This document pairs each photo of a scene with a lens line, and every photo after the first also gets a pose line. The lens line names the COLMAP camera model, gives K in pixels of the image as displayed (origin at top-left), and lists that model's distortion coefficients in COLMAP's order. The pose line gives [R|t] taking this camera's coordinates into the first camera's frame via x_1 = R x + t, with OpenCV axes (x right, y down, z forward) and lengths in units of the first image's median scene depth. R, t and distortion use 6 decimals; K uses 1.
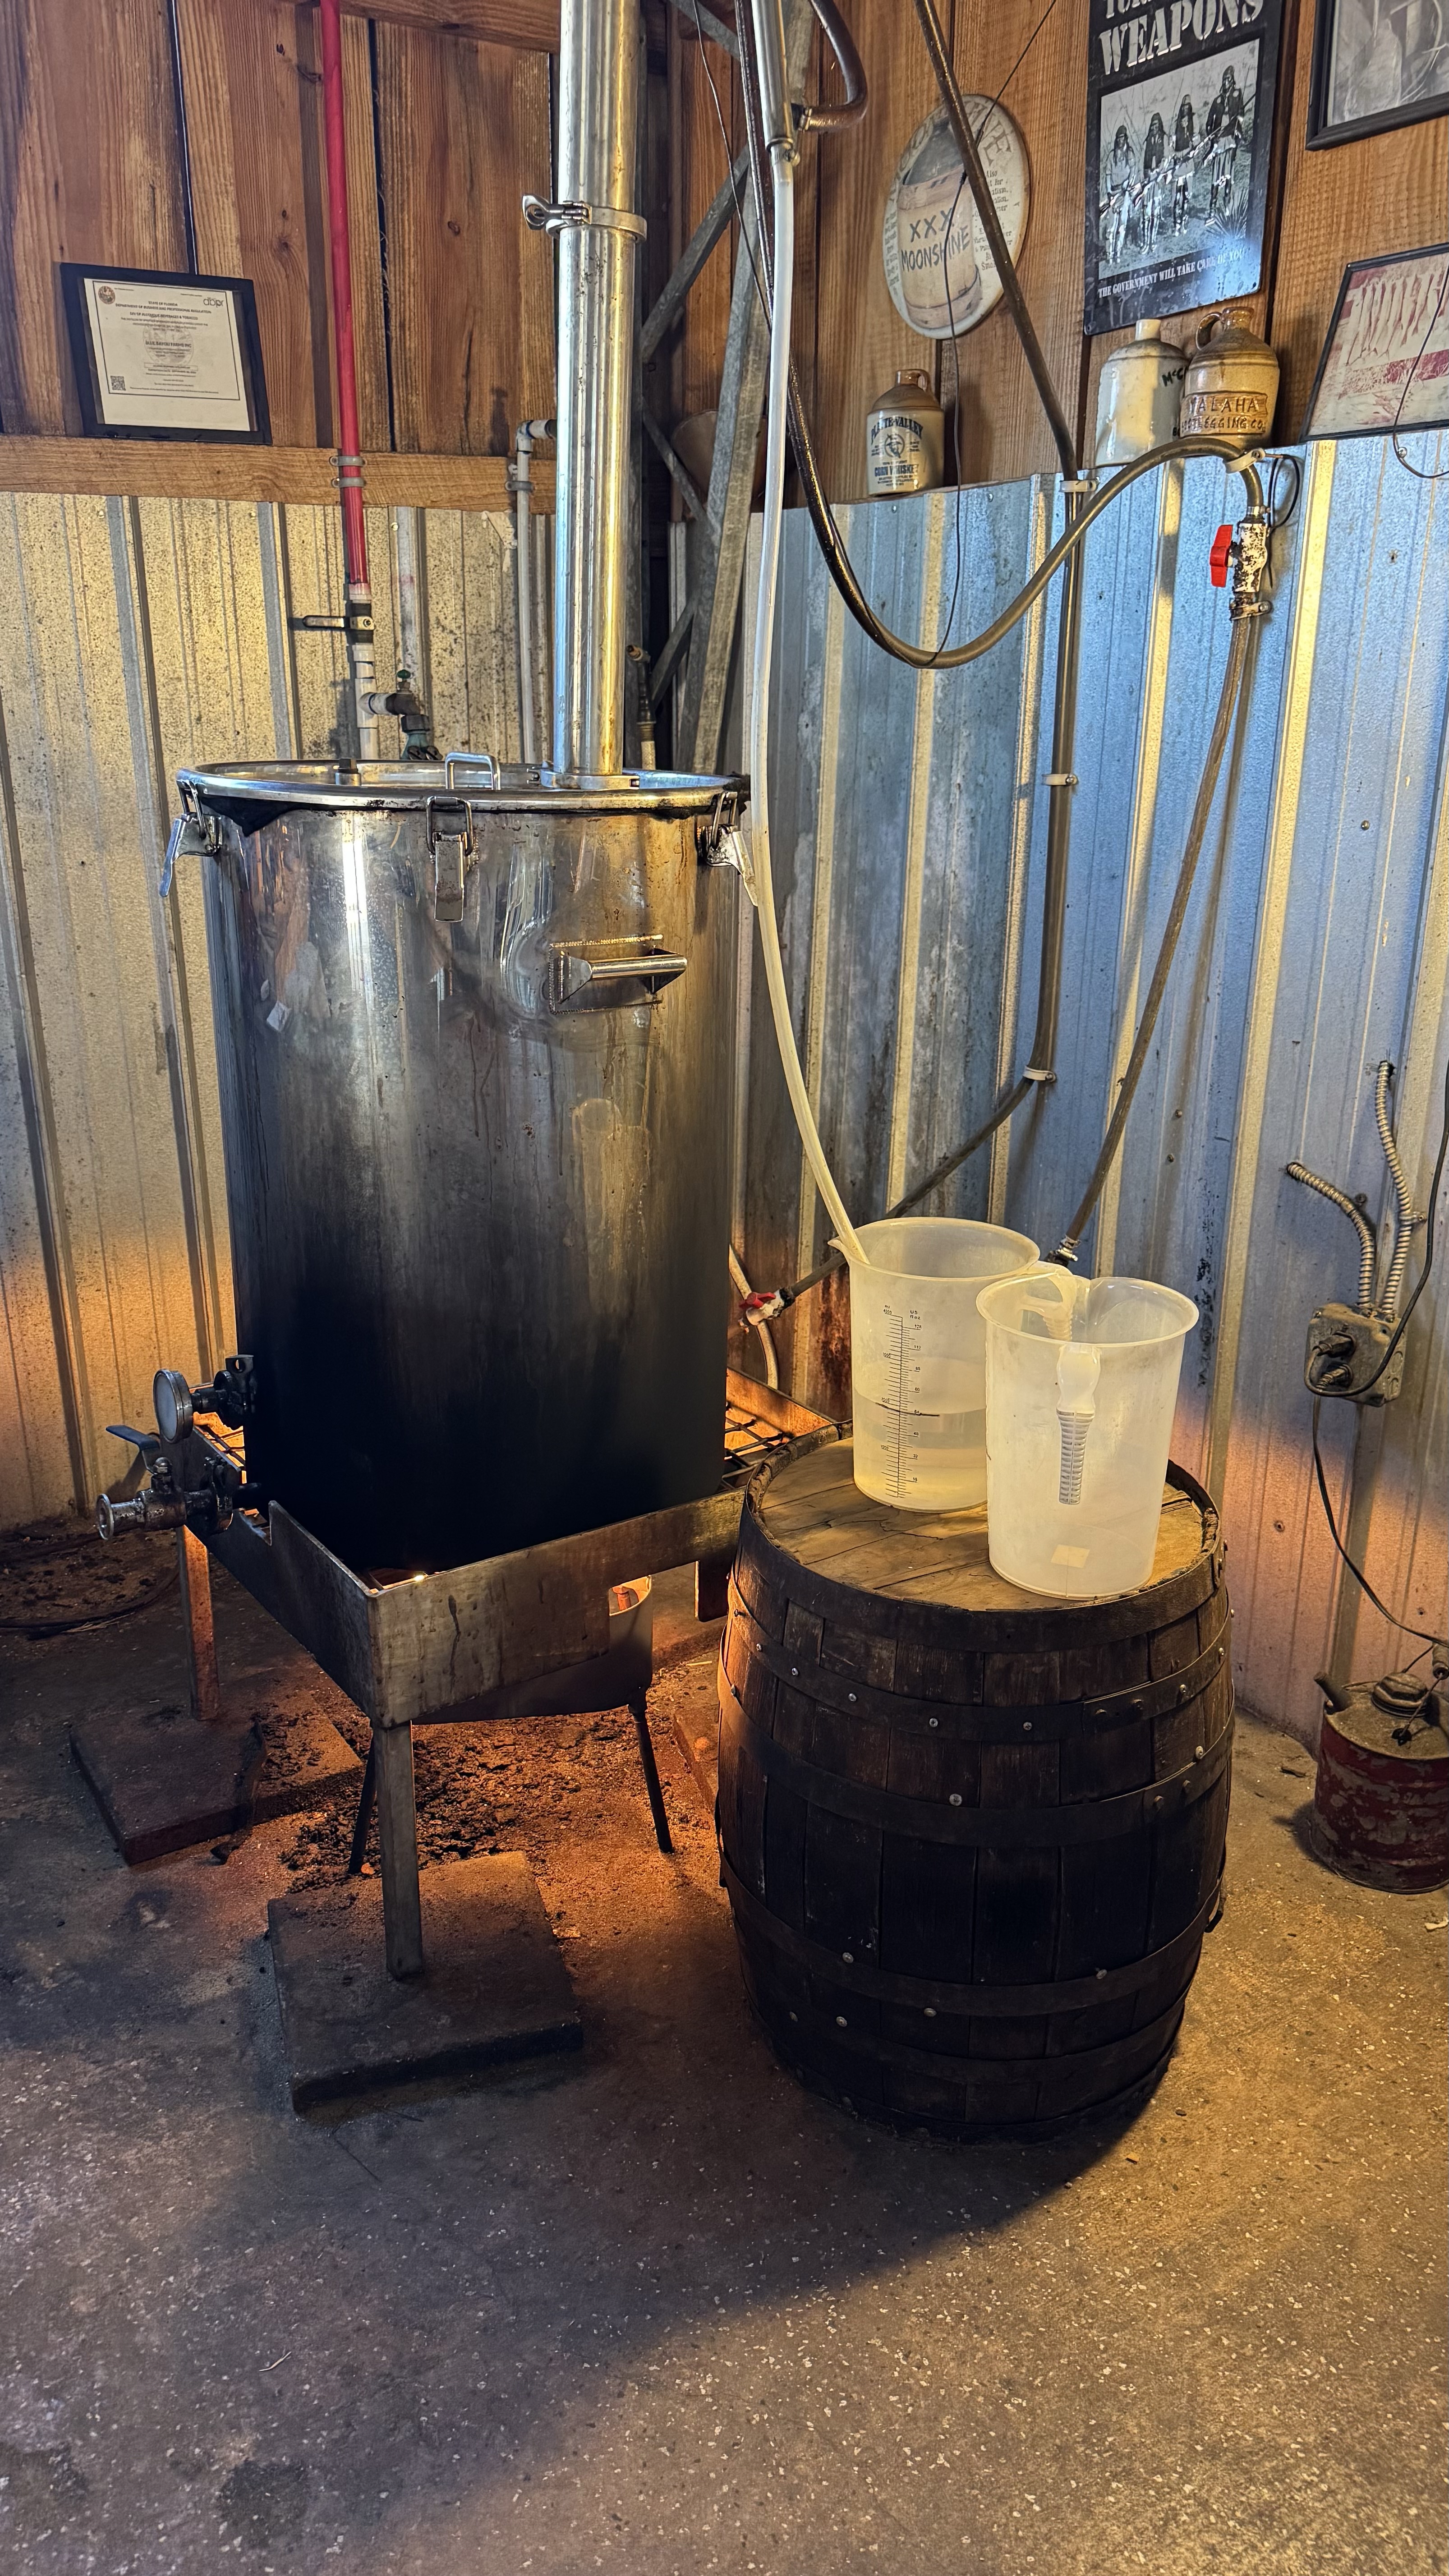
lens RADIAL K [[1849.6, 0, 718.0], [0, 1849.6, 1368.7], [0, 0, 1]] dist [0.109191, -0.152847]
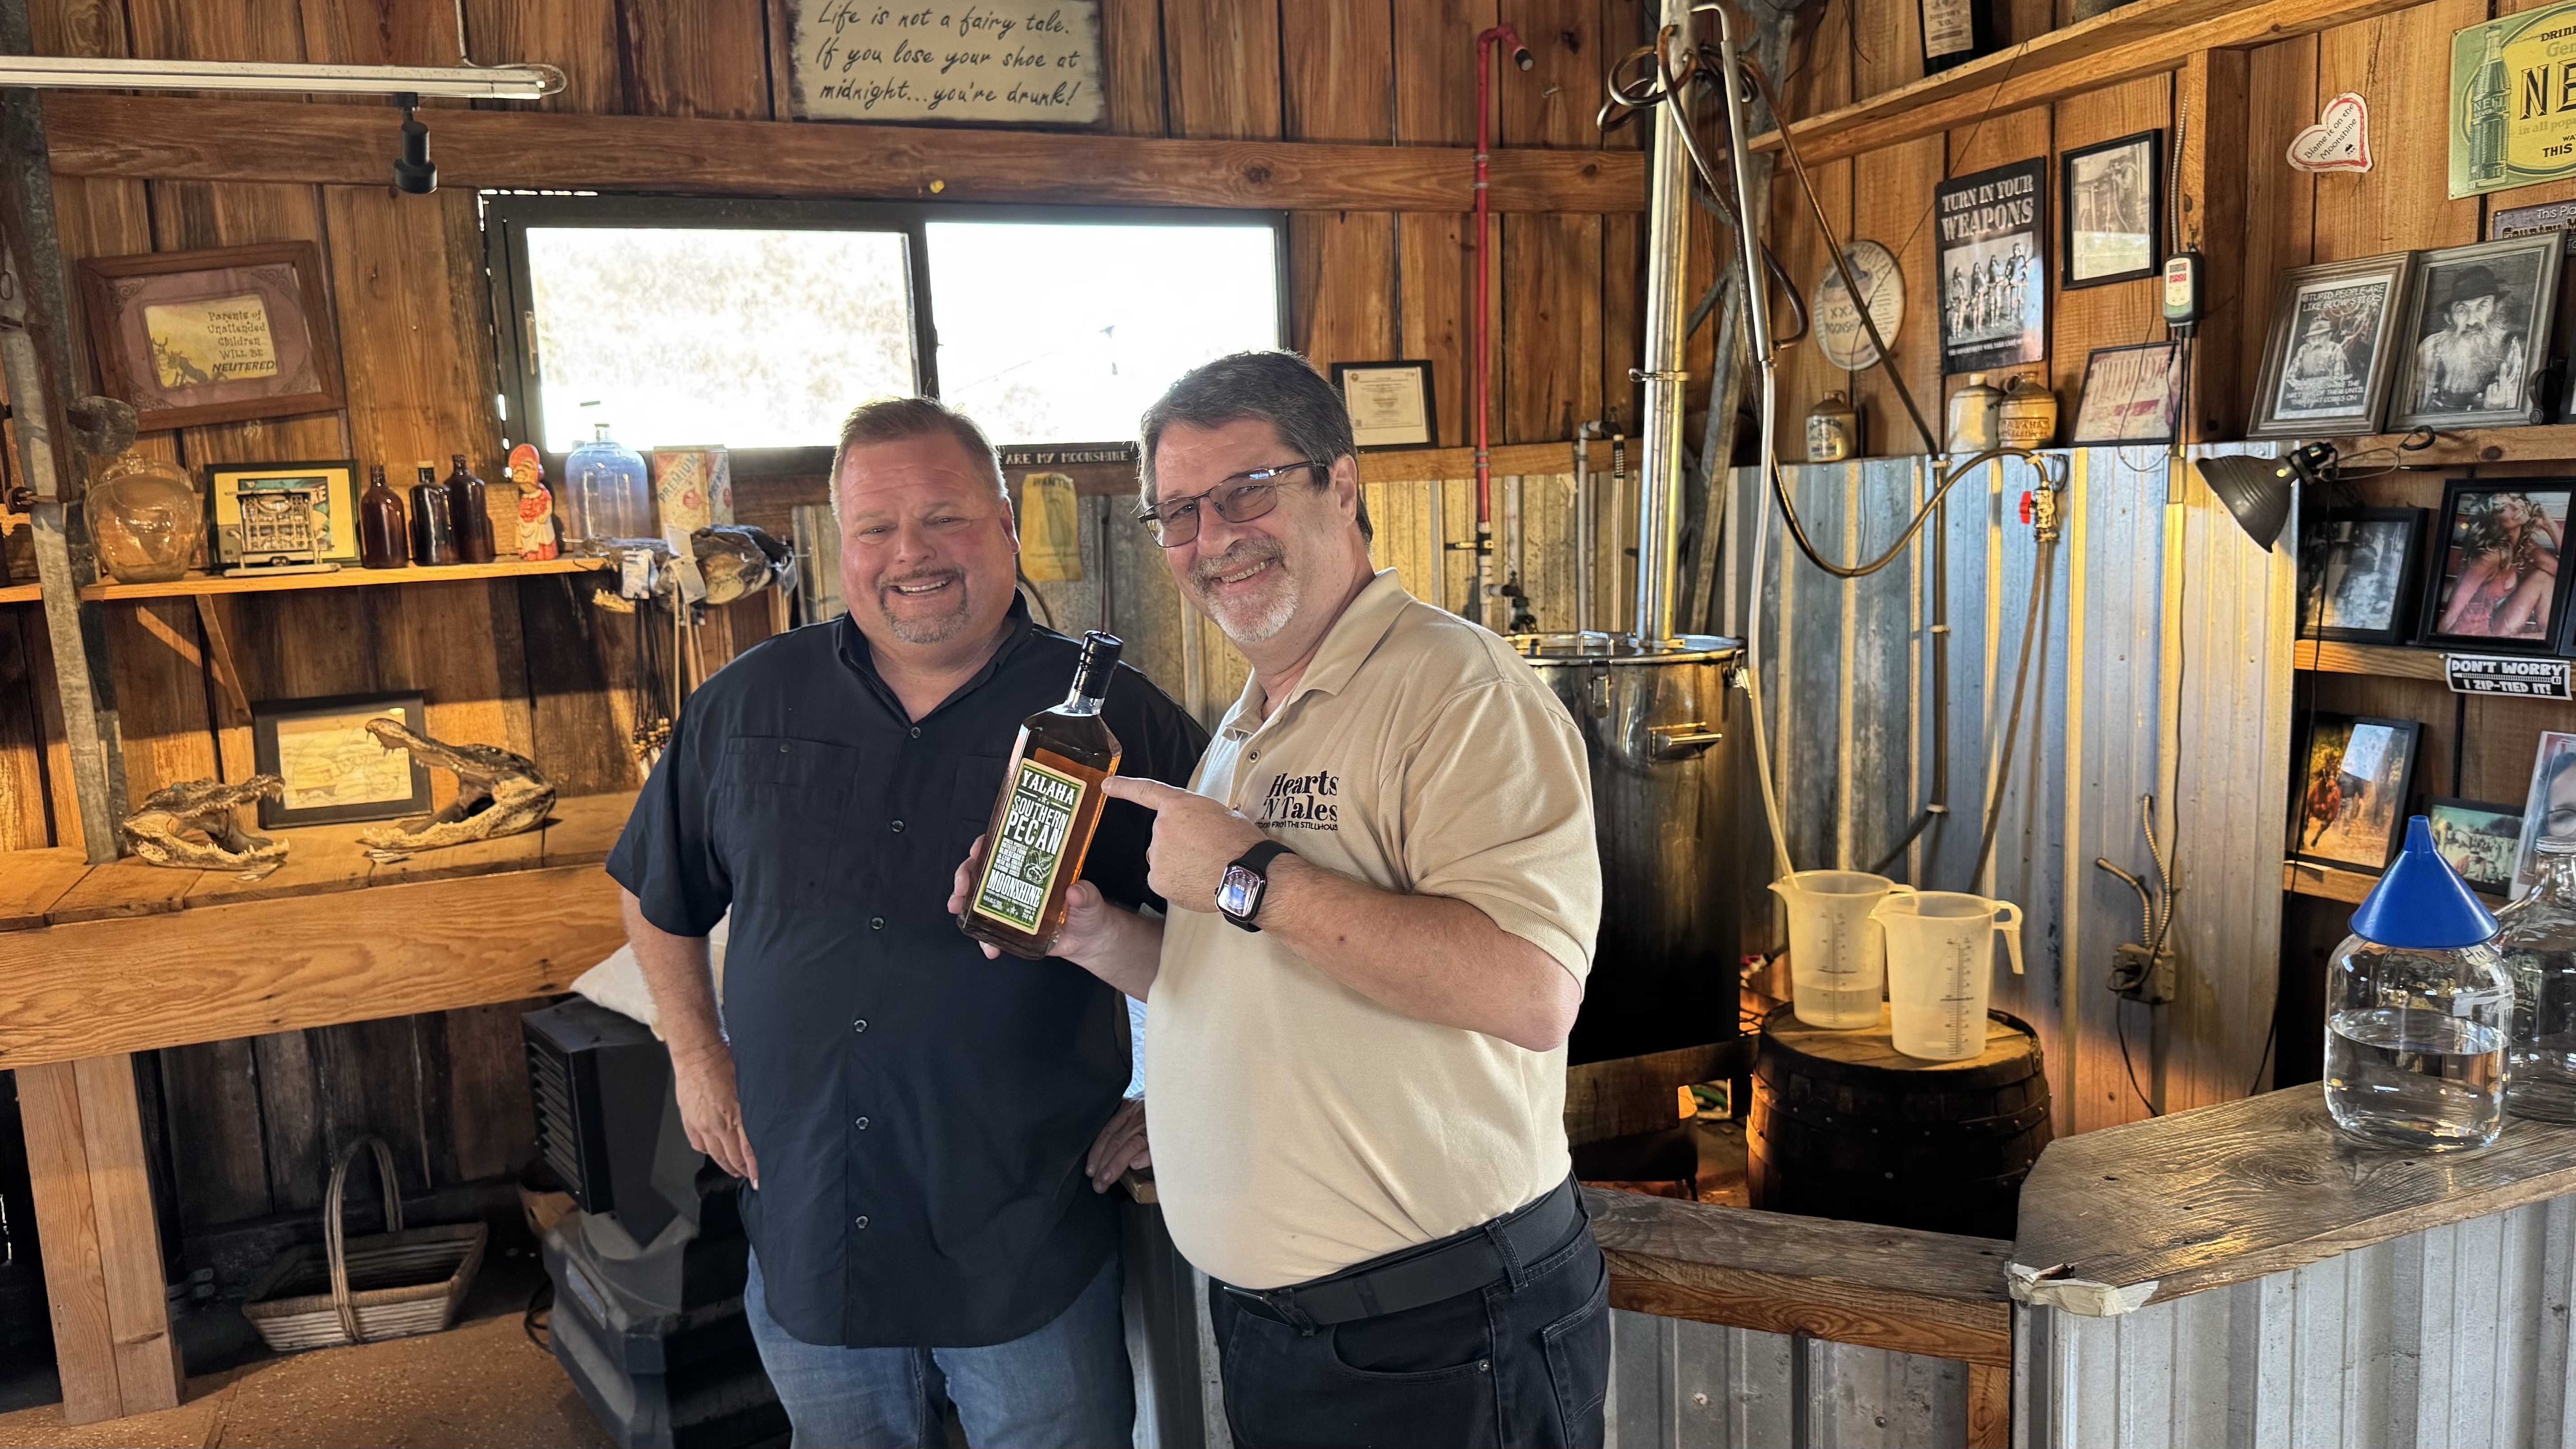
lens RADIAL K [[1868.5, 0, 1288.0], [0, 1868.5, 724.5], [0, 0, 1]] dist [0.241003, -0.677238]
pose [[0.982455, -0.012304, -0.186094, -0.062276], [-0.030603, 0.973660, -0.225940, 0.148823], [0.183973, 0.227671, 0.956201, -0.630951]]
